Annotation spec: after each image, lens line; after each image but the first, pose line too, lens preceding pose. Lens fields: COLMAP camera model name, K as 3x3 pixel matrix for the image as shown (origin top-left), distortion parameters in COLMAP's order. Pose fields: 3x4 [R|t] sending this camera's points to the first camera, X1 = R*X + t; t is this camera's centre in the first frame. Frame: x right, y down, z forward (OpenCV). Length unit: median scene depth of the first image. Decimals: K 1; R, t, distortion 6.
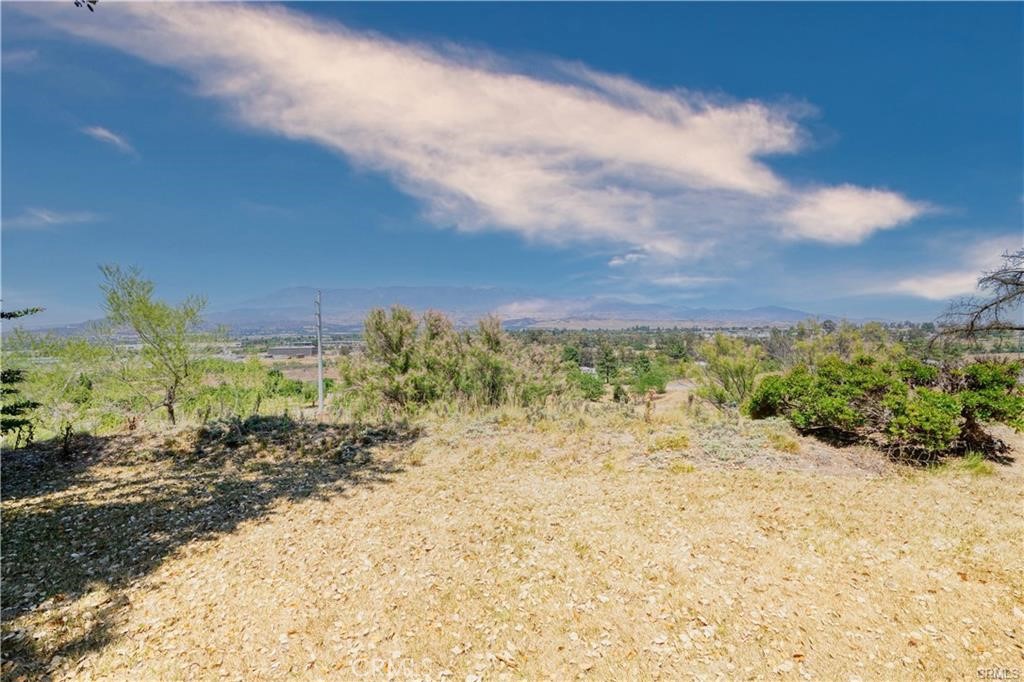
lens RADIAL K [[472.8, 0, 509.9], [0, 472.8, 336.0], [0, 0, 1]] dist [-0.019286, 0.002560]
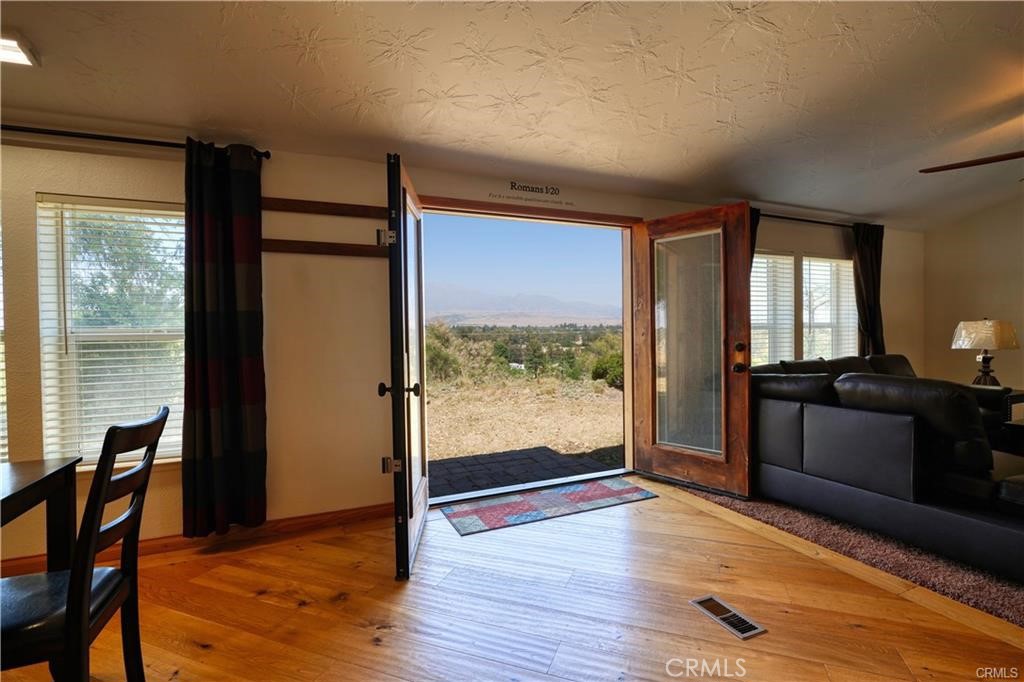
lens RADIAL K [[472.8, 0, 511.0], [0, 472.8, 336.0], [0, 0, 1]] dist [-0.019286, 0.002560]
pose [[0.988822, 0.002419, 0.149084, -0.037343], [-0.003451, 0.999972, 0.006662, -0.007432], [-0.149064, -0.007102, 0.988802, -0.317695]]
